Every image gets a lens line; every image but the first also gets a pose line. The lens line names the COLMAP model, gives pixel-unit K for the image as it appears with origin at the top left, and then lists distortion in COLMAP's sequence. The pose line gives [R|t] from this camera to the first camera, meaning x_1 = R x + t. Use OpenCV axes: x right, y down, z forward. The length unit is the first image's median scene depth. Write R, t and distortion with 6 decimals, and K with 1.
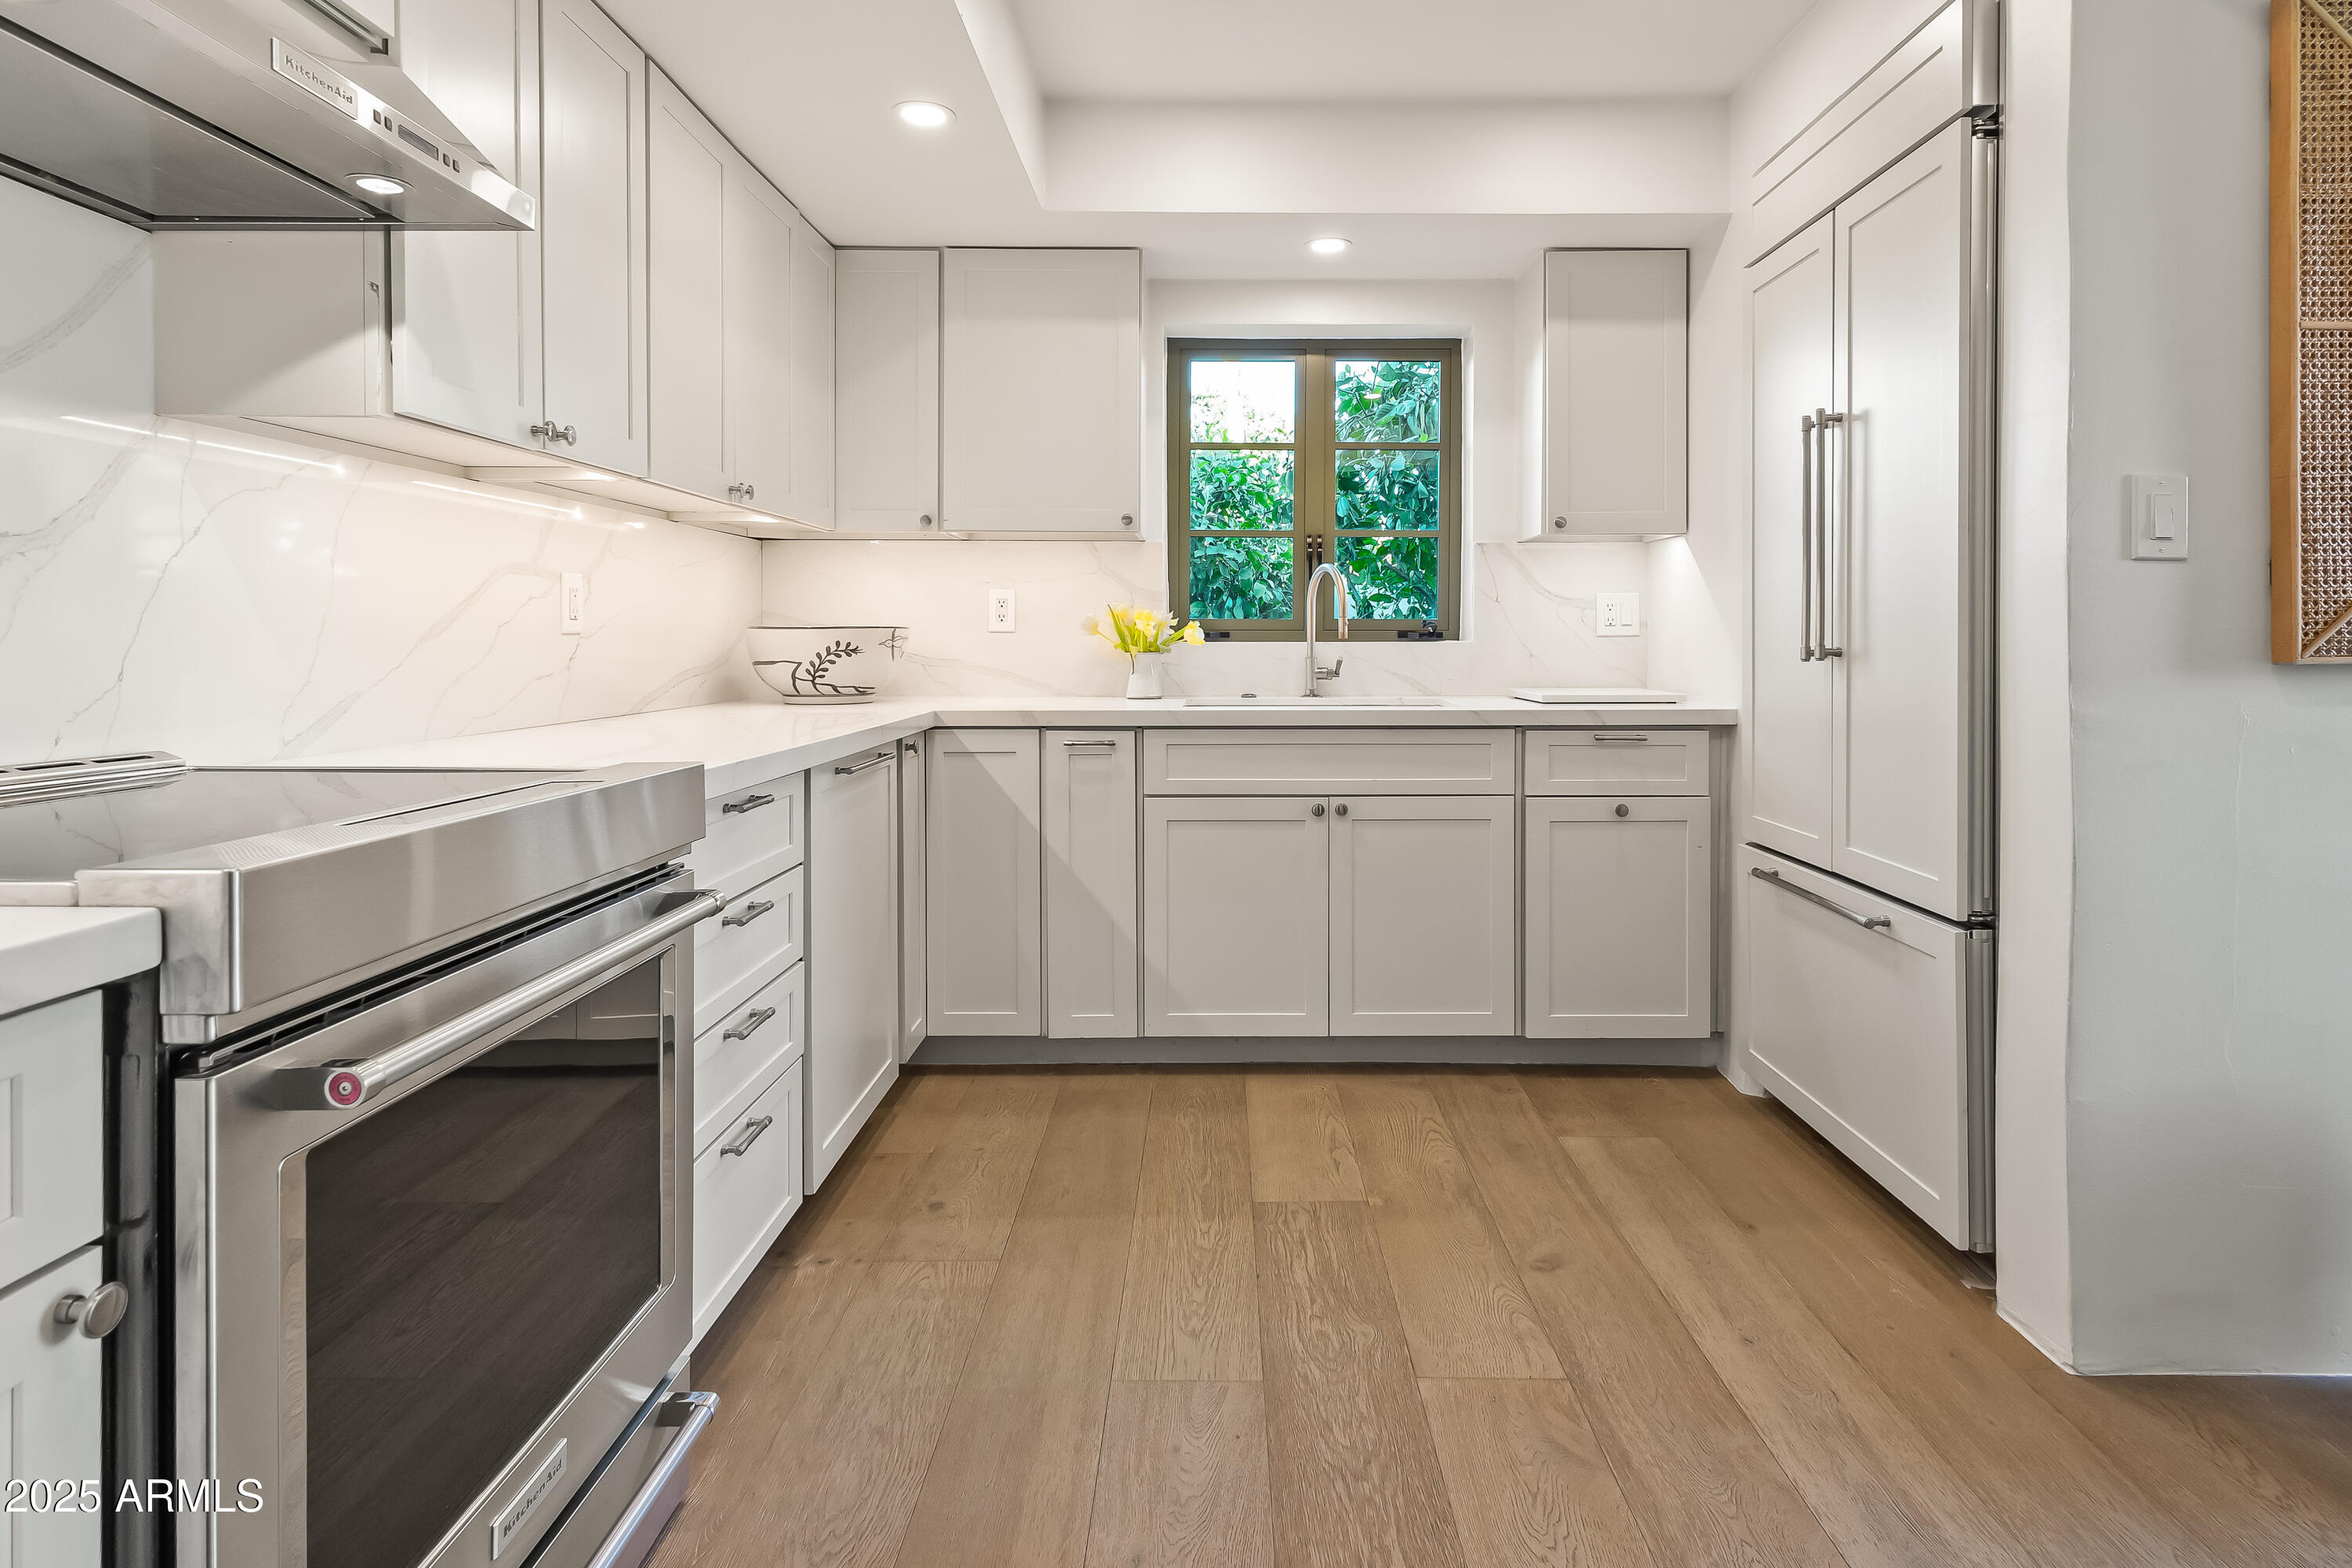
lens RADIAL K [[1266.6, 0, 1185.7], [0, 1266.6, 649.0], [0, 0, 1]] dist [0.020524, 0.000390]
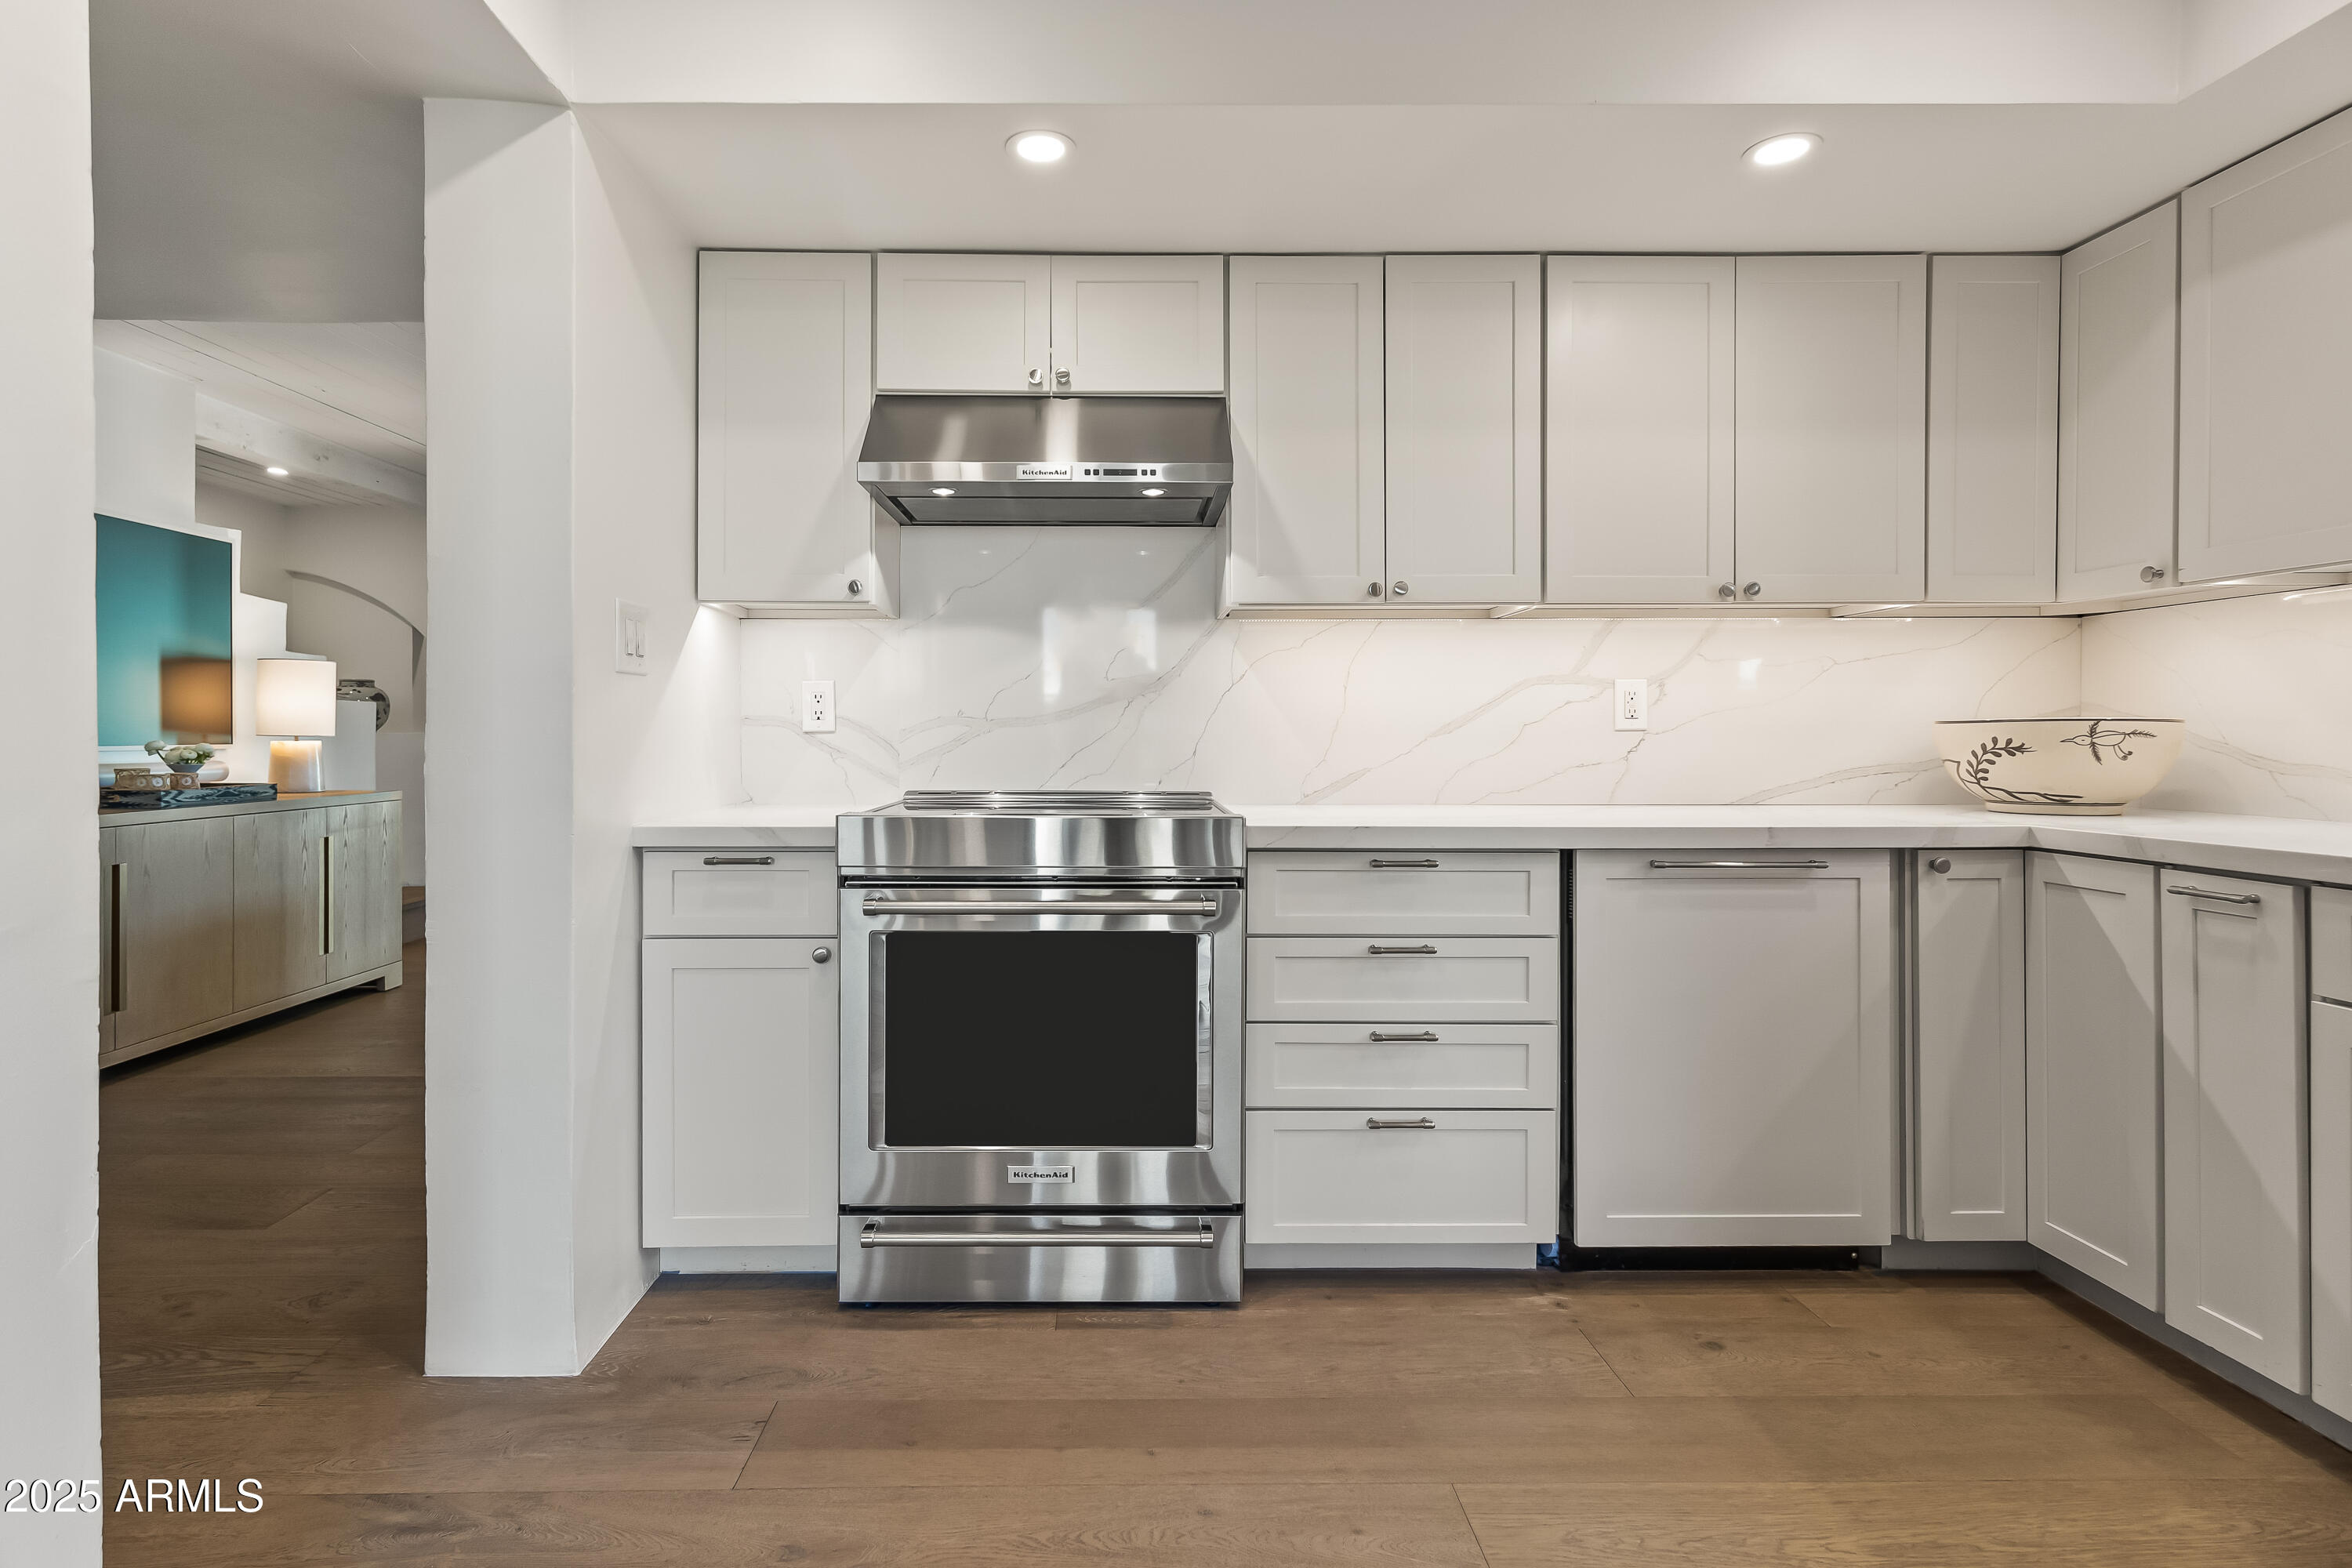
lens RADIAL K [[1153.0, 0, 1145.4], [0, 1153.0, 739.8], [0, 0, 1]] dist [-0.000655, -0.000726]
pose [[0.031495, 0.002318, -0.999501, 0.534236], [-0.009212, 0.999956, 0.002029, -0.001106], [0.999461, 0.009144, 0.031515, 0.473360]]
